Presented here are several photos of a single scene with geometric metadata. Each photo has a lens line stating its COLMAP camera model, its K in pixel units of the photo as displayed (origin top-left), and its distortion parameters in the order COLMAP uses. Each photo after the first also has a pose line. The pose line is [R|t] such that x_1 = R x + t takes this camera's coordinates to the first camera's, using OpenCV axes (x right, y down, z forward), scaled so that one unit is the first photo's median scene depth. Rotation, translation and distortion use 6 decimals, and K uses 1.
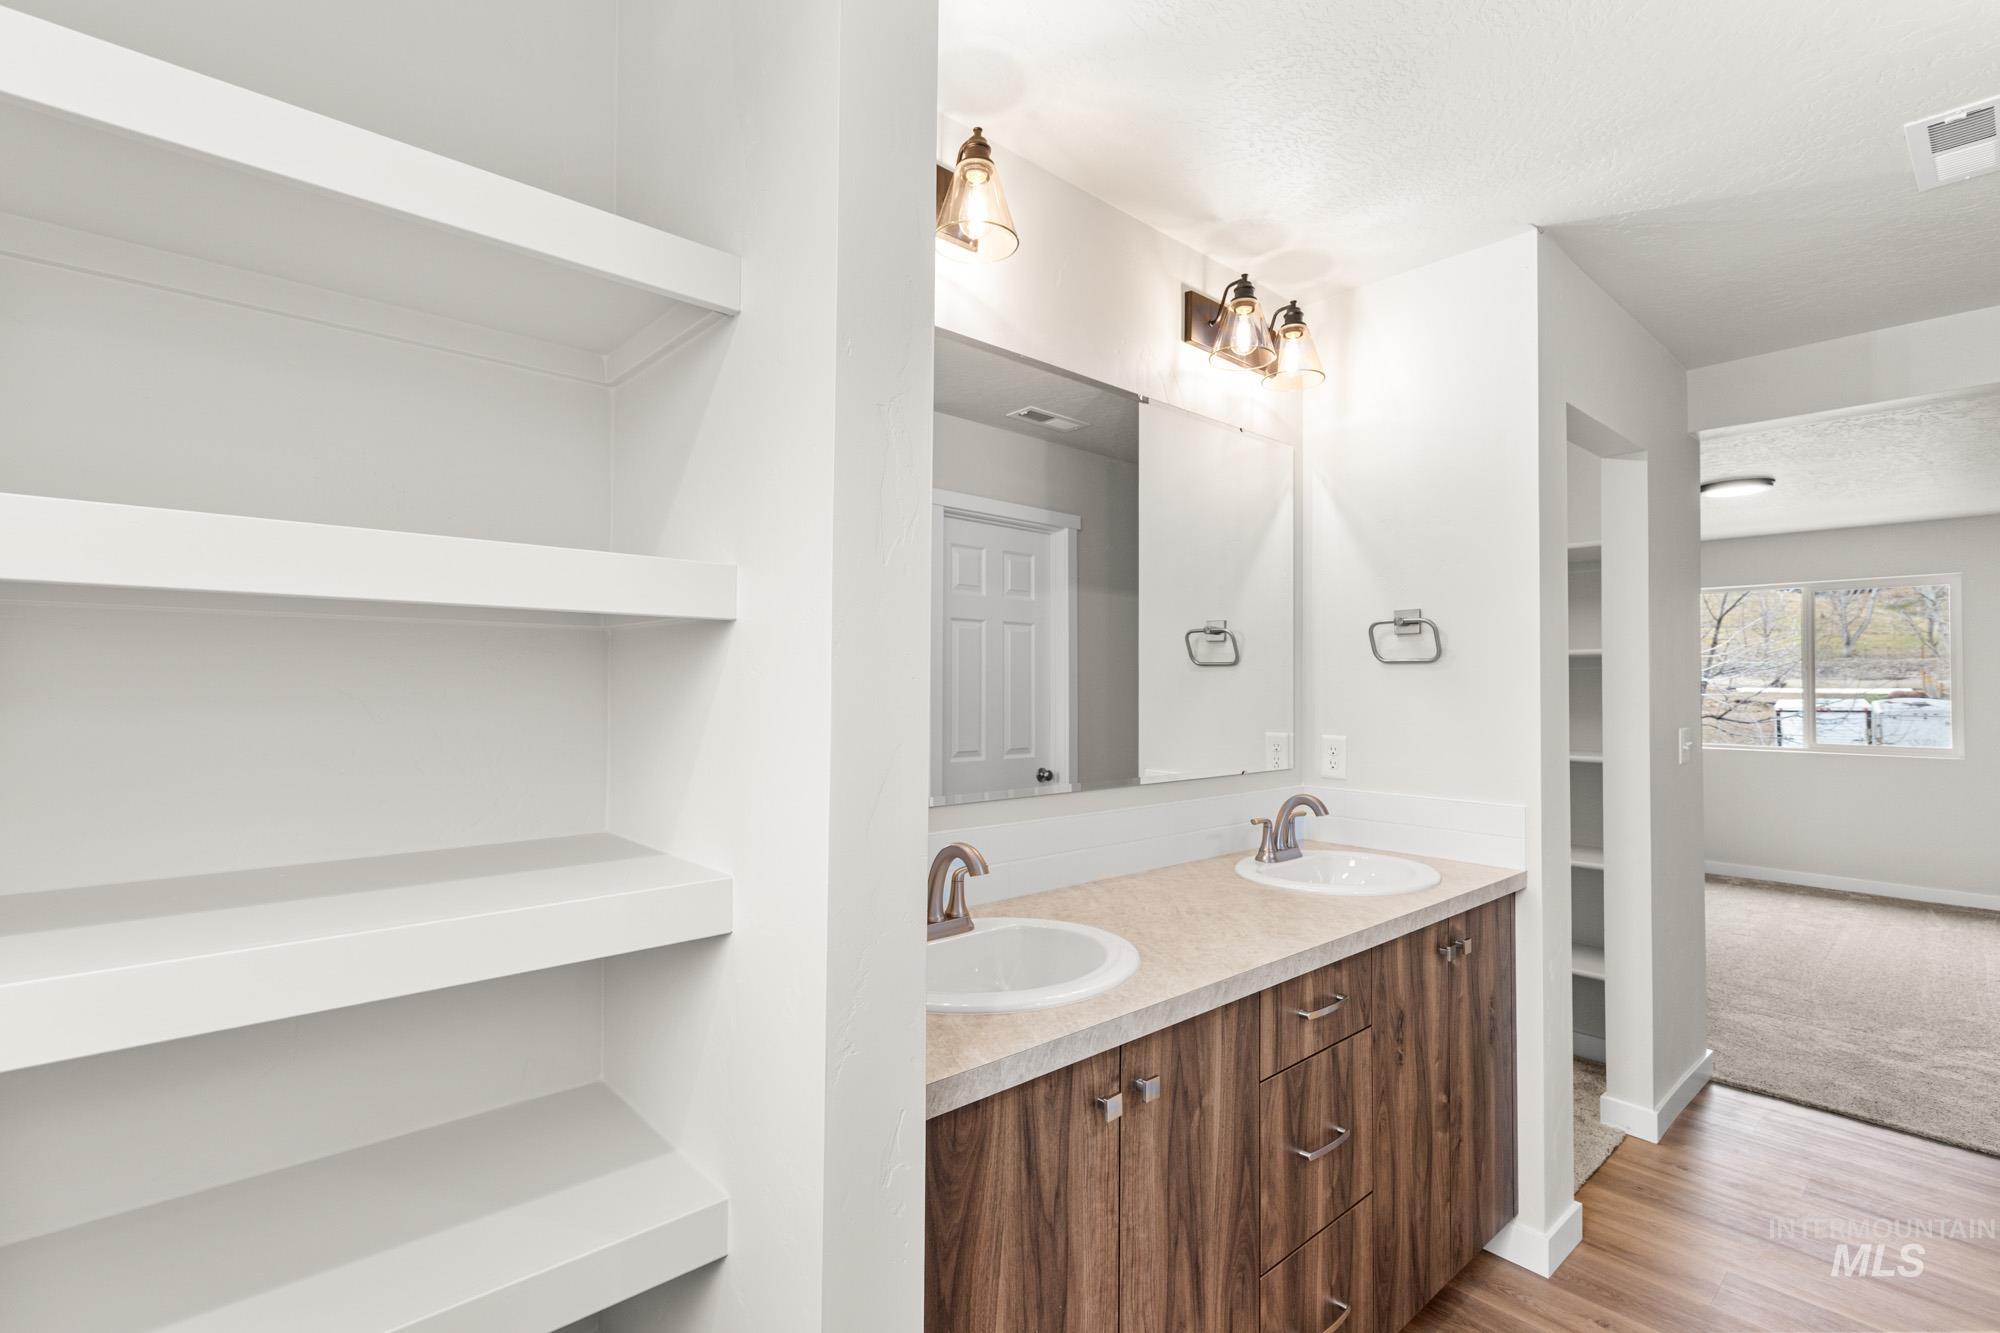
lens RADIAL K [[919.9, 0, 998.9], [0, 919.9, 672.2], [0, 0, 1]] dist [0.005736, 0.000065]
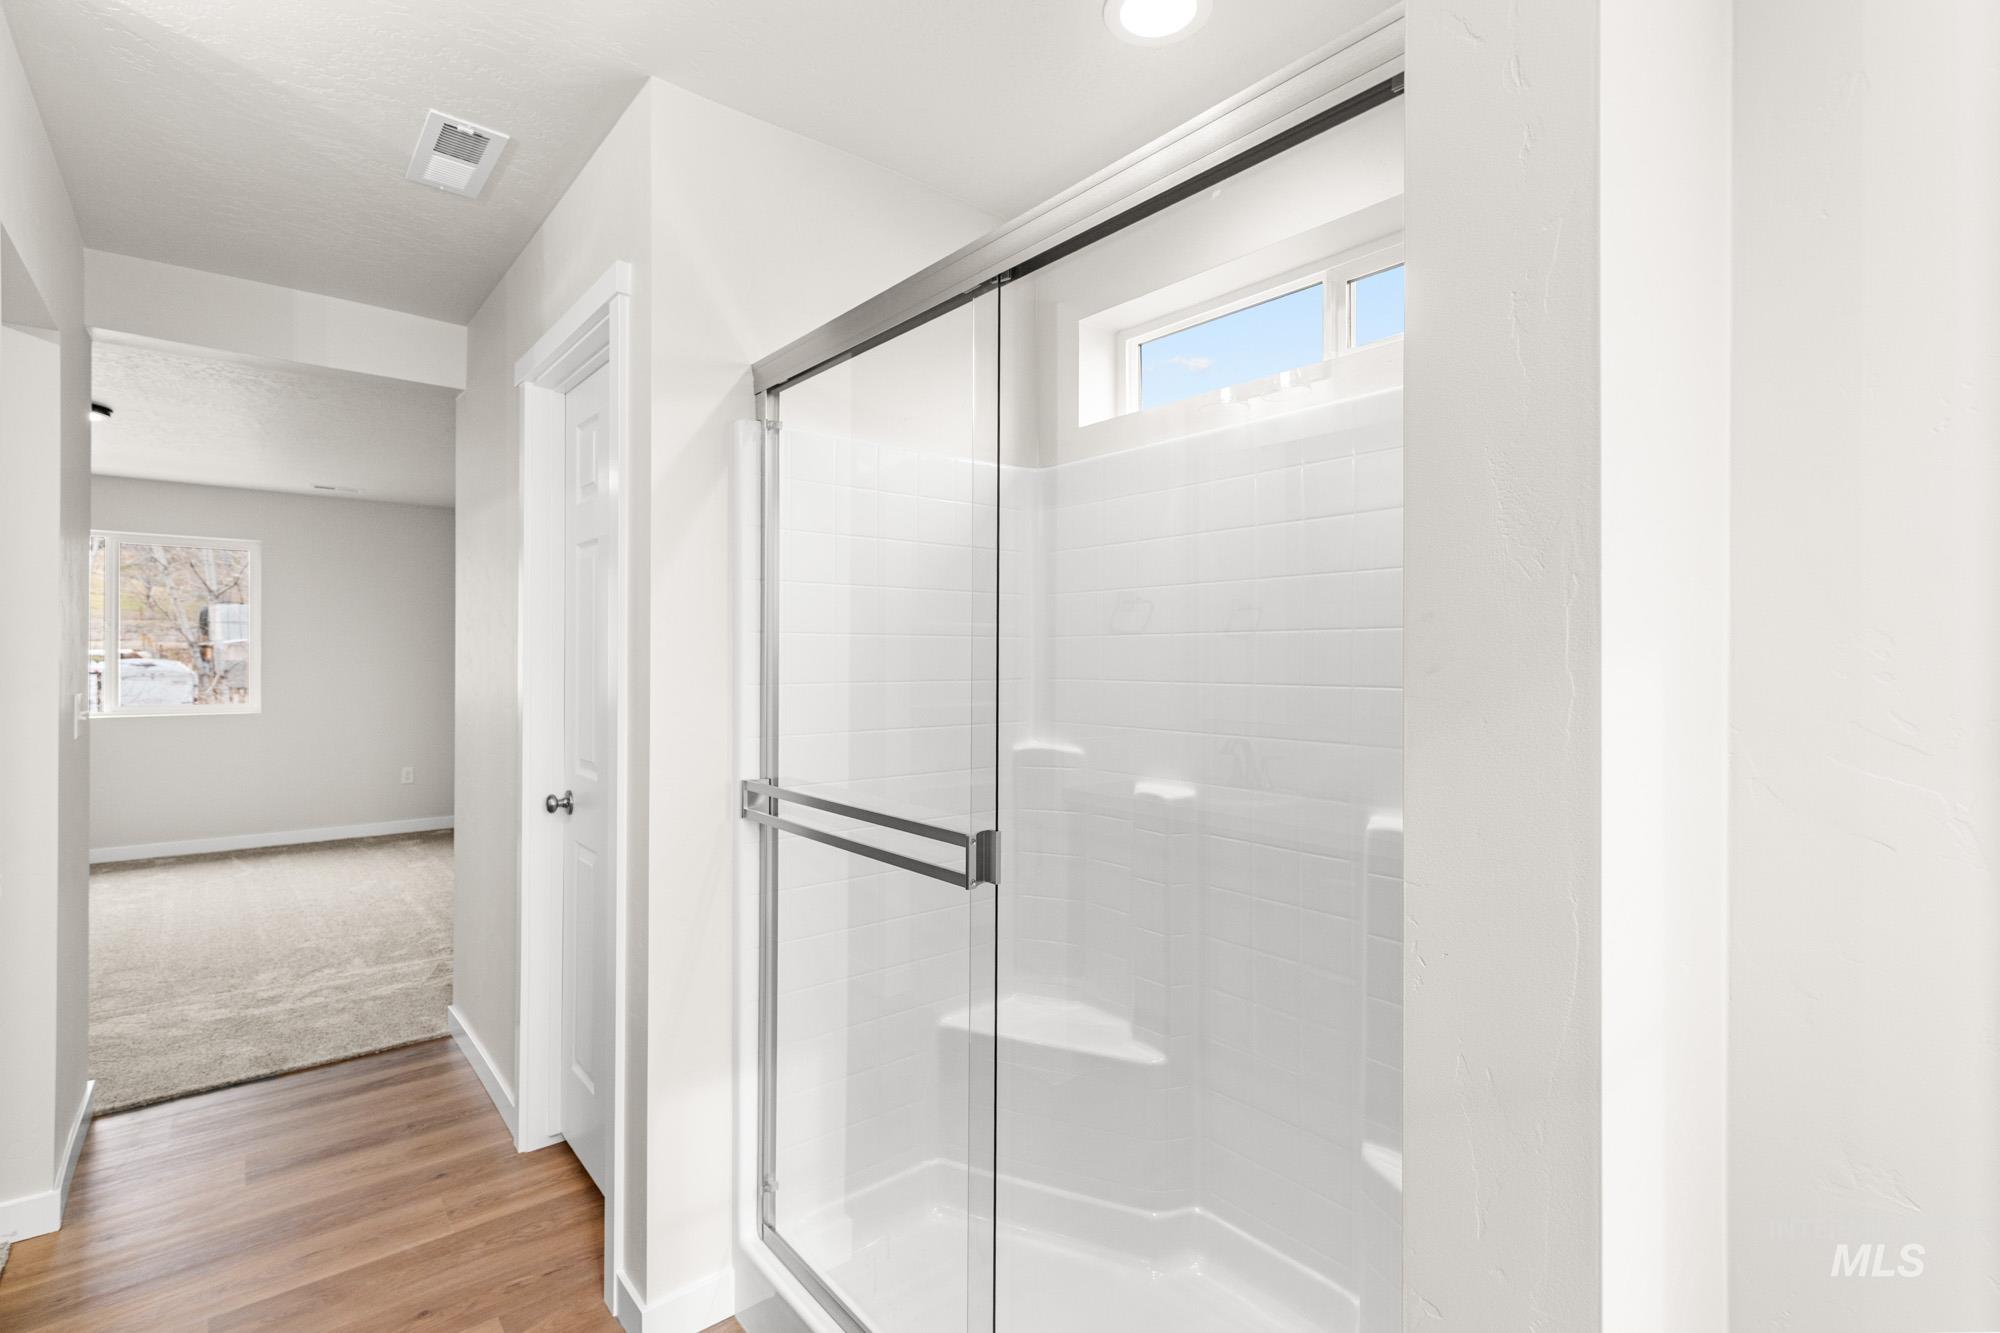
lens RADIAL K [[919.9, 0, 1002.7], [0, 919.9, 658.9], [0, 0, 1]] dist [0.005736, 0.000065]
pose [[0.032022, -0.008364, 0.999452, -0.029901], [-0.019081, 0.999778, 0.008978, 0.006810], [-0.999305, -0.019358, 0.031855, 0.157013]]
